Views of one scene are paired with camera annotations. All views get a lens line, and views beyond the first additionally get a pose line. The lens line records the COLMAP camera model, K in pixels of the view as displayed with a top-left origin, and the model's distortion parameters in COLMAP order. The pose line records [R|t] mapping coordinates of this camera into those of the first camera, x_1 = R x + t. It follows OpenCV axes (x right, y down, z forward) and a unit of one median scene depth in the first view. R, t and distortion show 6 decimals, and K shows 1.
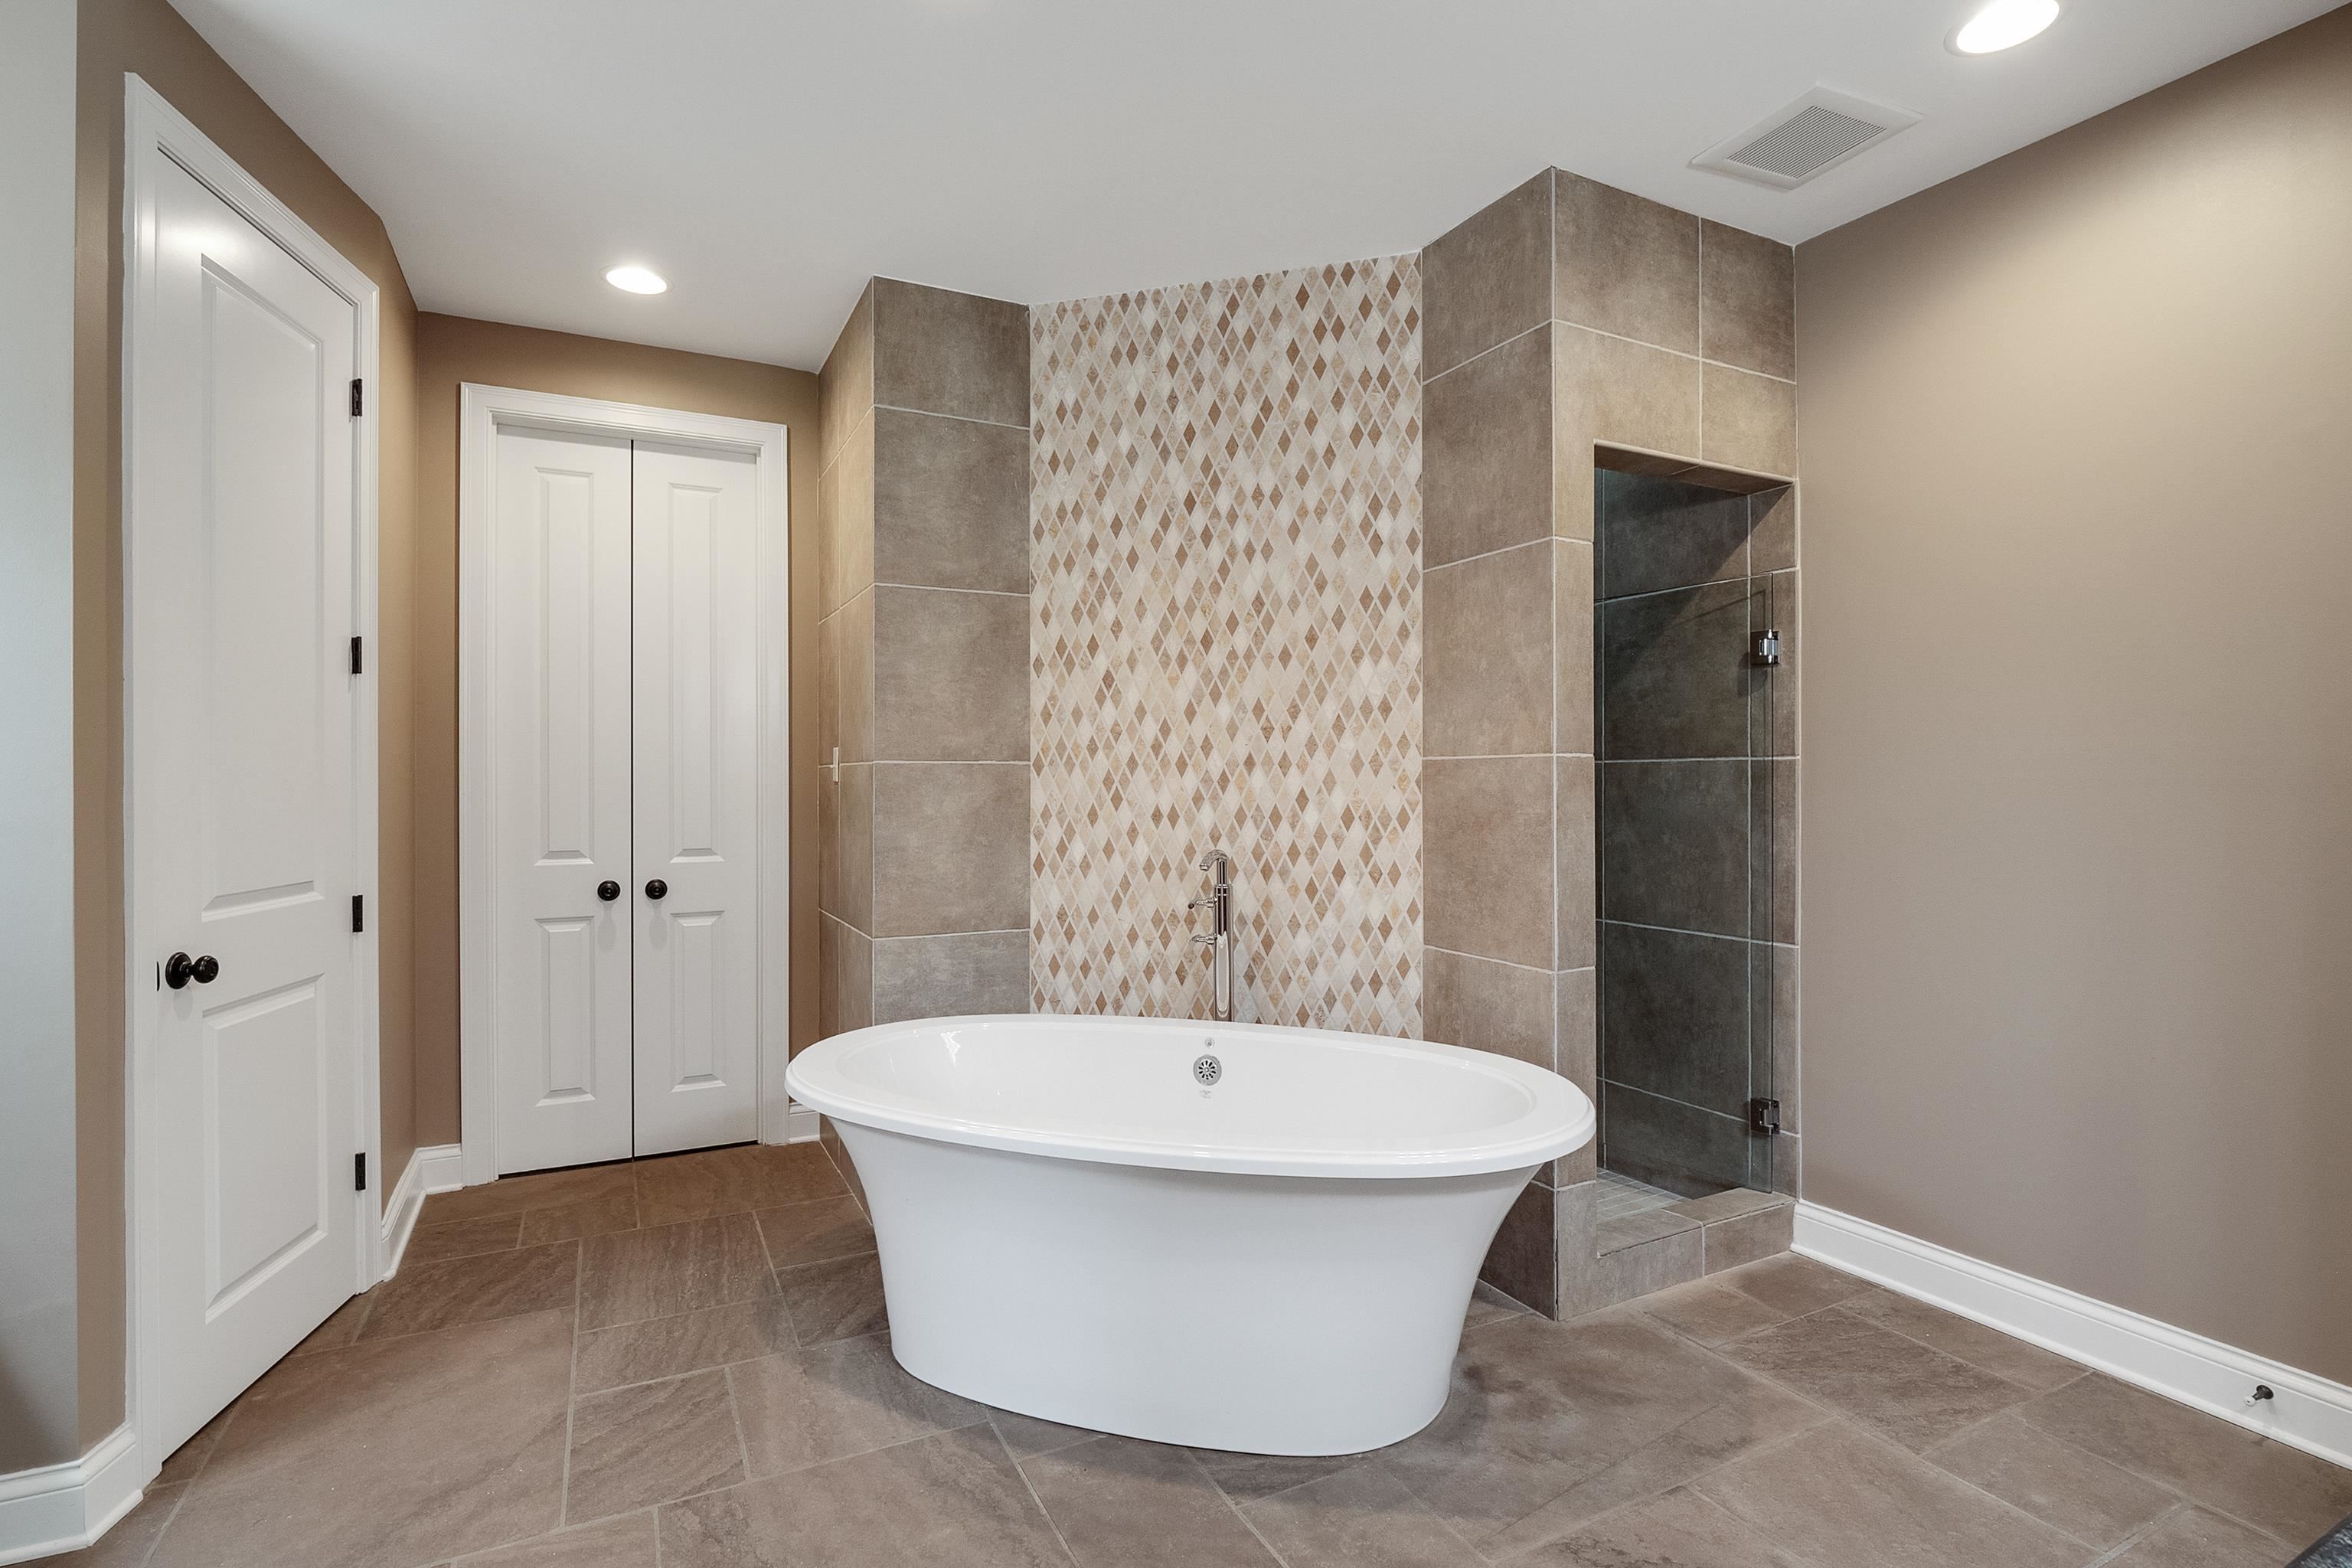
lens RADIAL K [[1137.8, 0, 1172.8], [0, 1137.8, 779.9], [0, 0, 1]] dist [-0.013800, -0.002378]
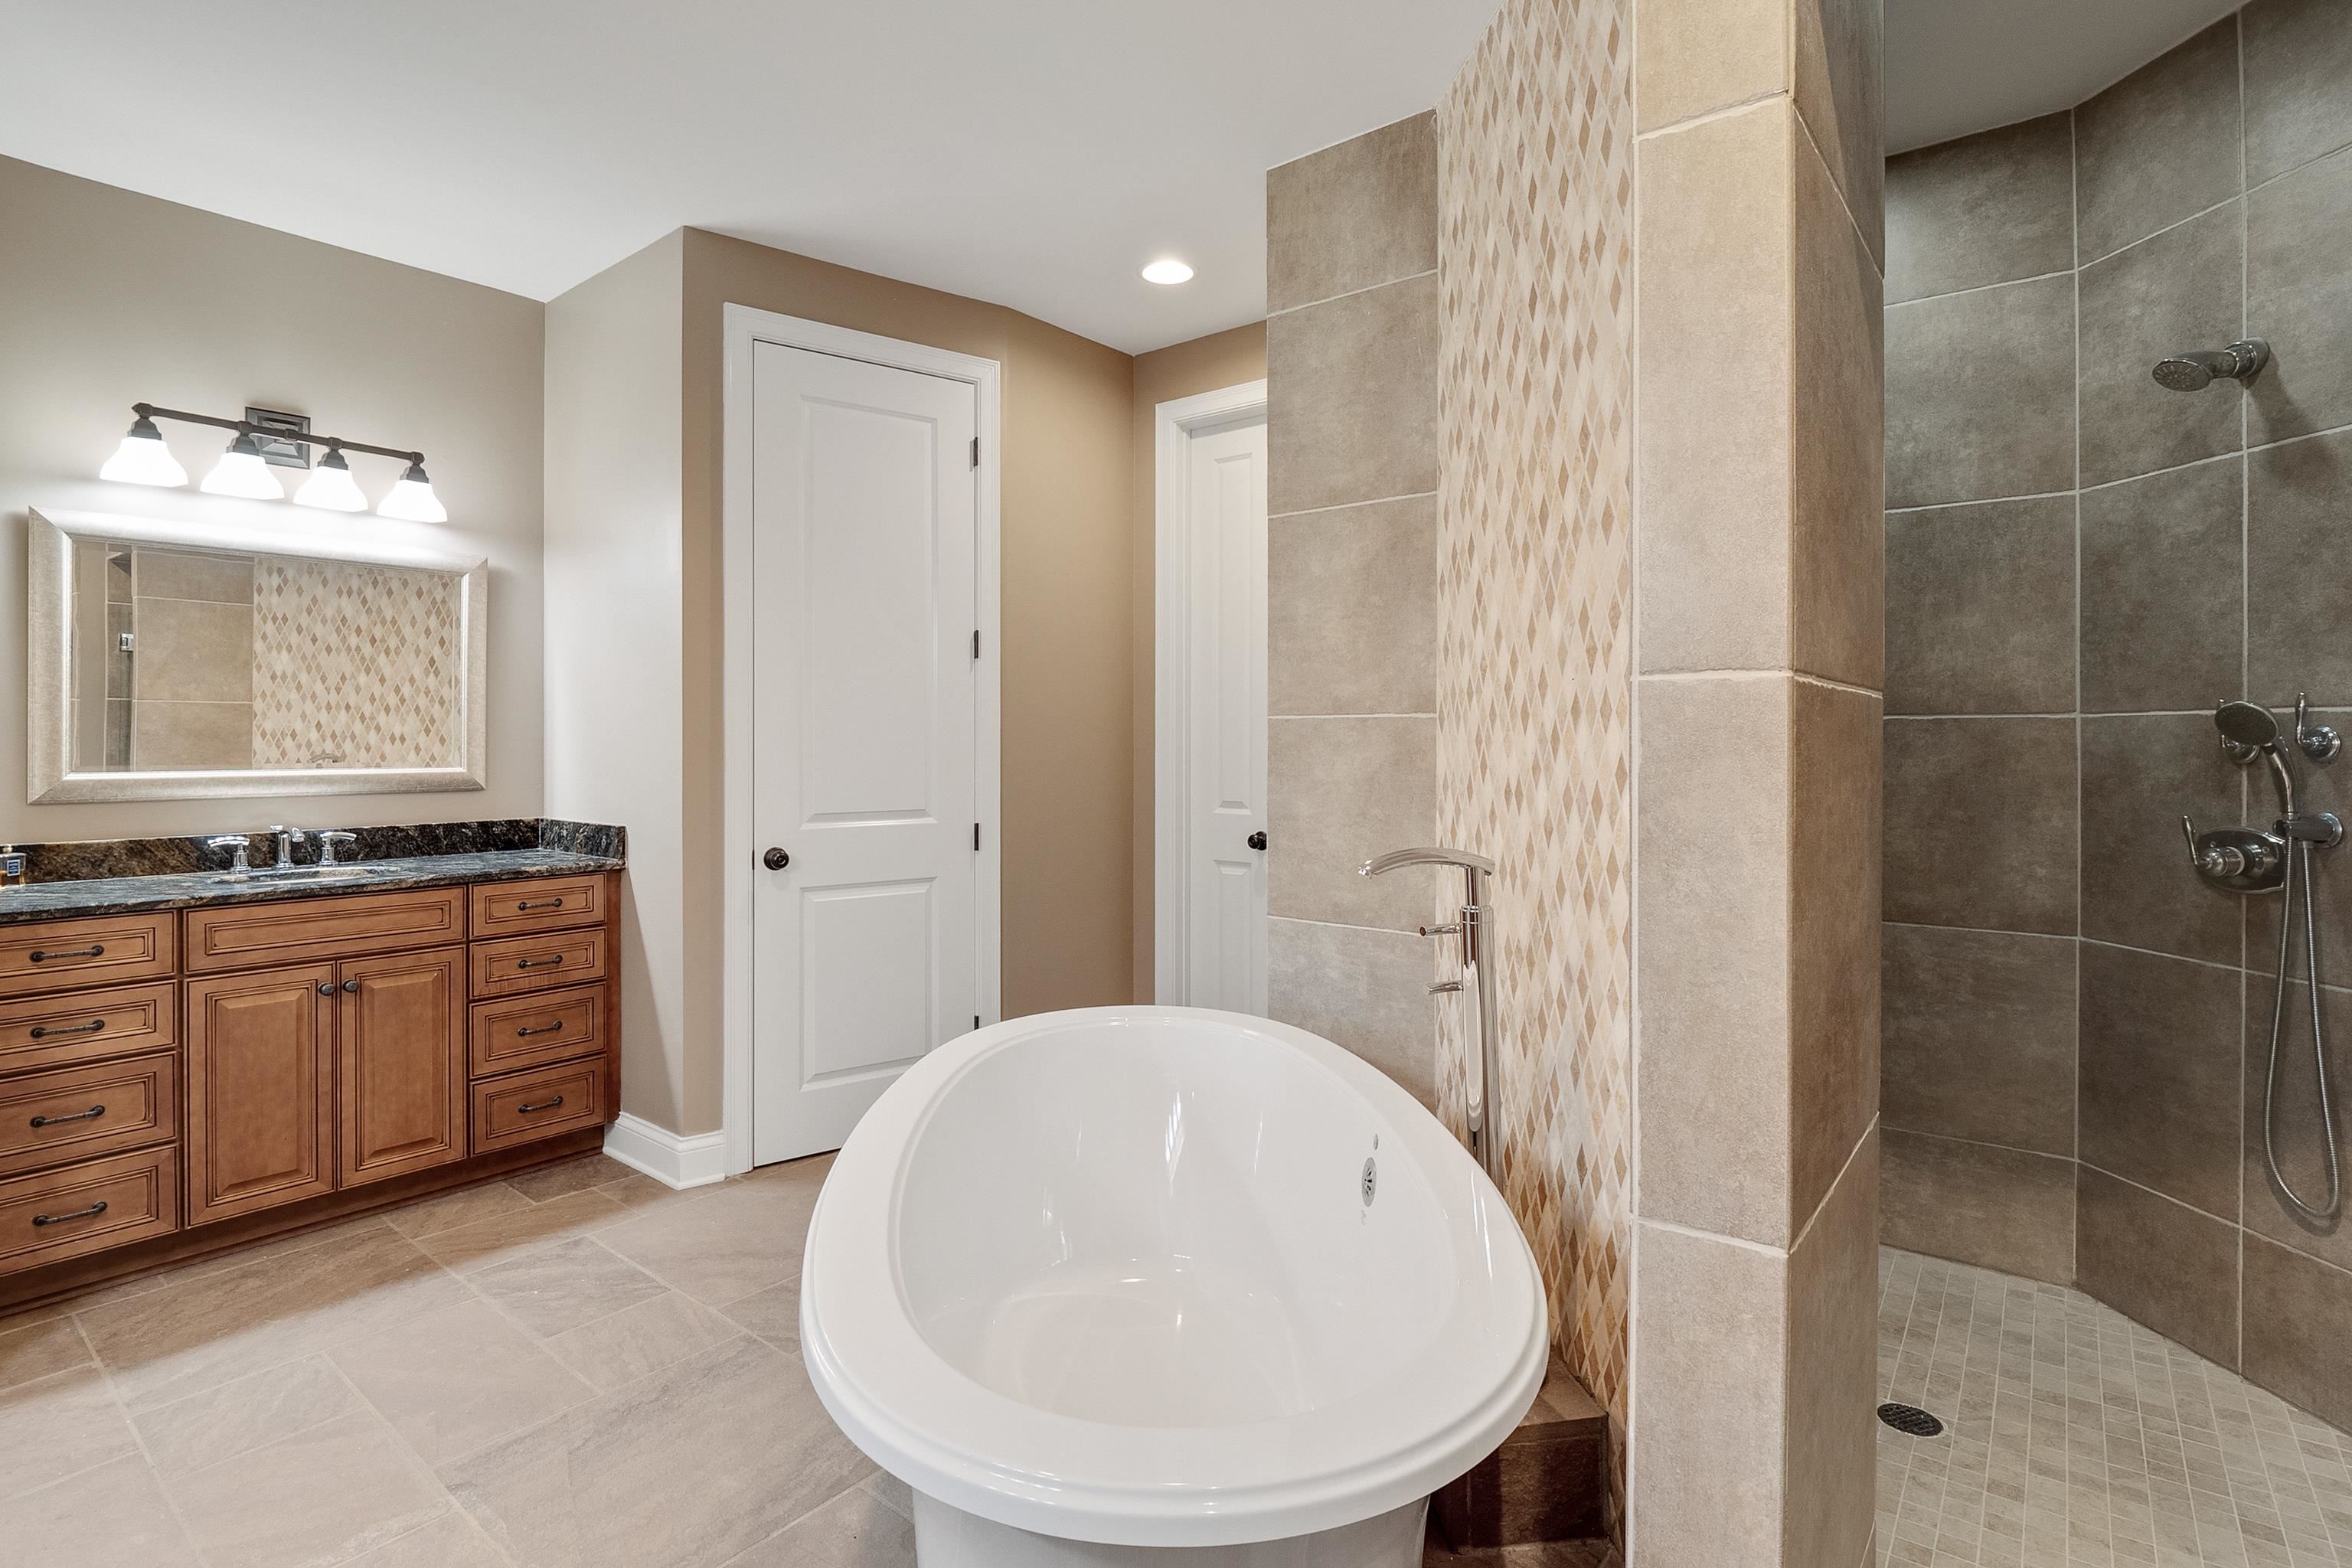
lens RADIAL K [[1137.8, 0, 1156.1], [0, 1137.8, 741.2], [0, 0, 1]] dist [-0.013800, -0.002378]
pose [[0.403257, 0.004520, -0.915076, 0.501750], [0.000381, 0.999987, 0.005108, -0.001617], [0.915087, -0.002409, 0.403250, 0.543795]]
